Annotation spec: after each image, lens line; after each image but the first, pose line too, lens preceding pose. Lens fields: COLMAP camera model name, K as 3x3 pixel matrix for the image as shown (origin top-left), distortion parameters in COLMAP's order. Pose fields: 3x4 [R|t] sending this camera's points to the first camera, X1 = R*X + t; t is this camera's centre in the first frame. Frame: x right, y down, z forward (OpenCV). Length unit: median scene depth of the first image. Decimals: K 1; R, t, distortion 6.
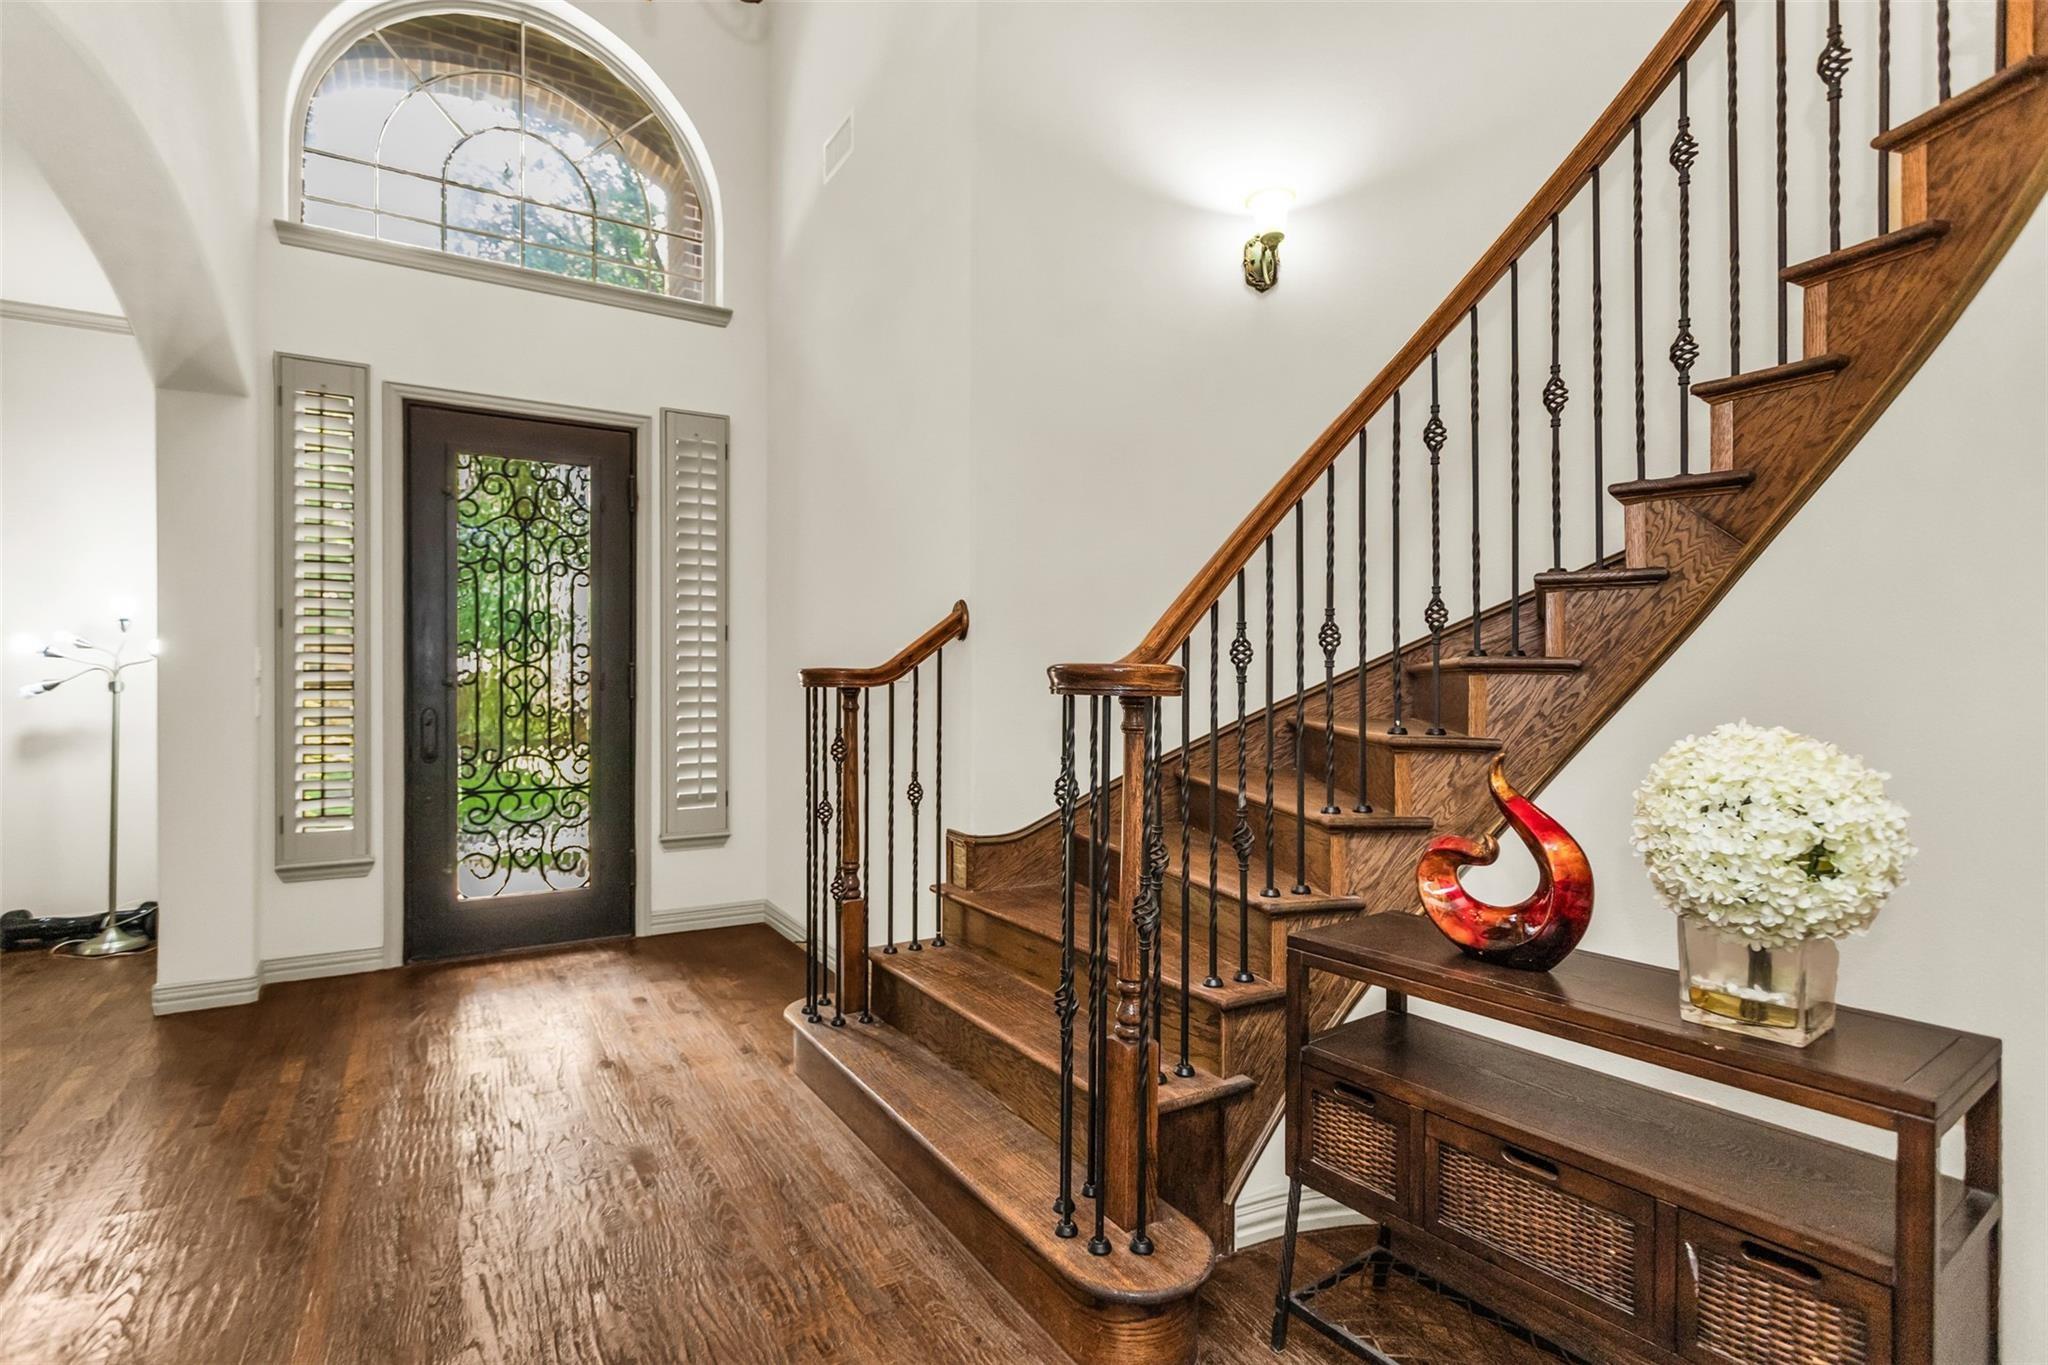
lens RADIAL K [[1000.7, 0, 1018.7], [0, 1000.7, 685.0], [0, 0, 1]] dist [0.004684, 0.000307]
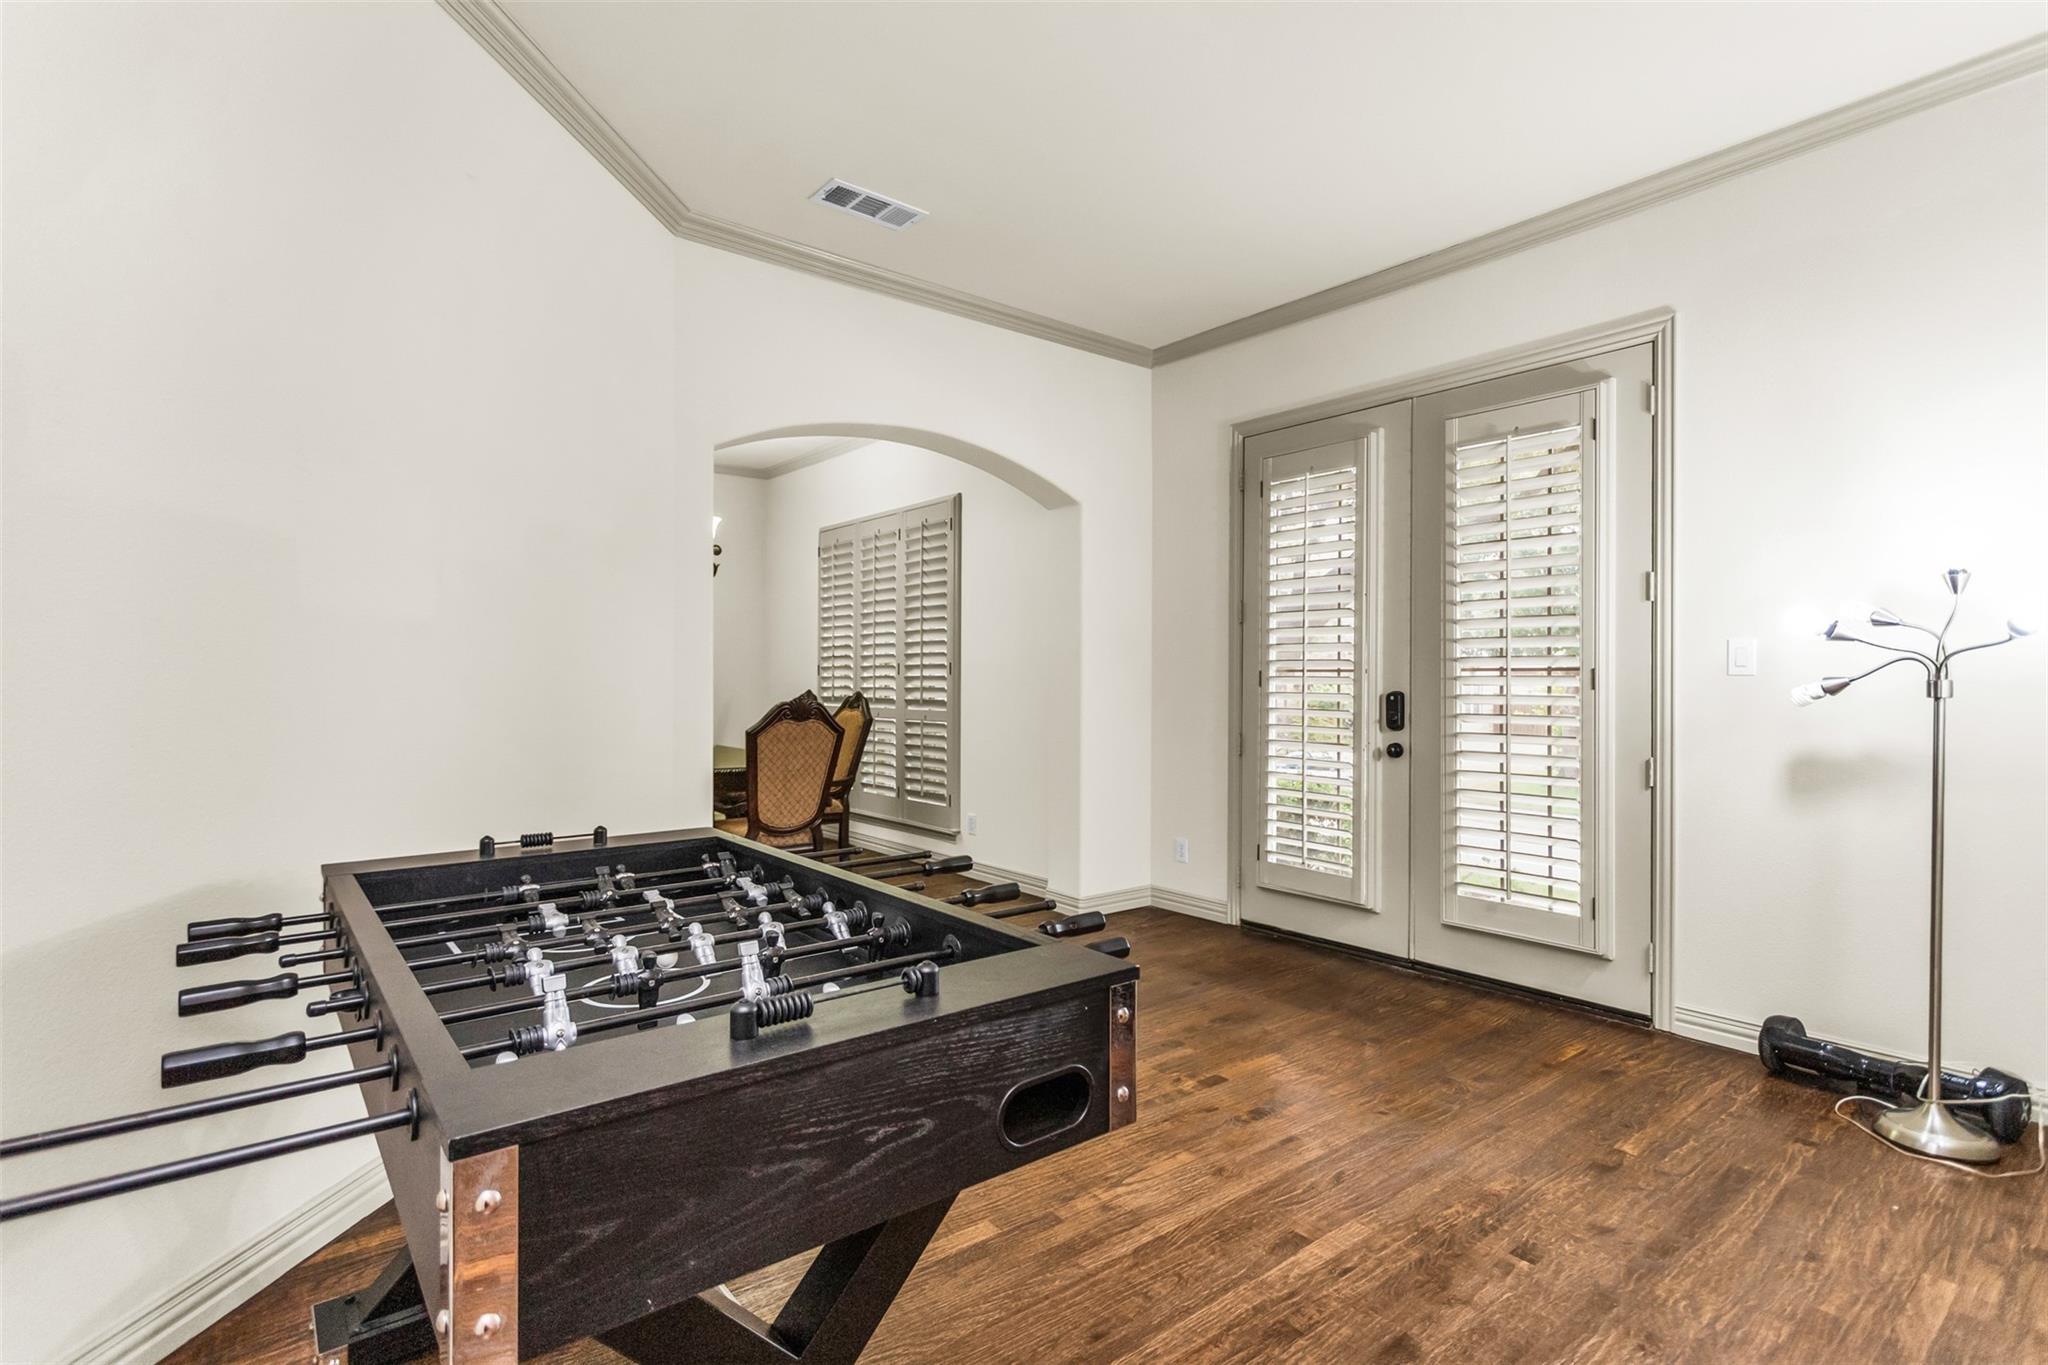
lens RADIAL K [[964.4, 0, 1024.0], [0, 964.4, 682.5], [0, 0, 1]] dist [0.003796, 0.000701]
pose [[0.107076, 0.000338, -0.994251, -0.400087], [-0.004431, 0.999990, -0.000138, 0.001245], [0.994241, 0.004420, 0.107077, 0.414315]]
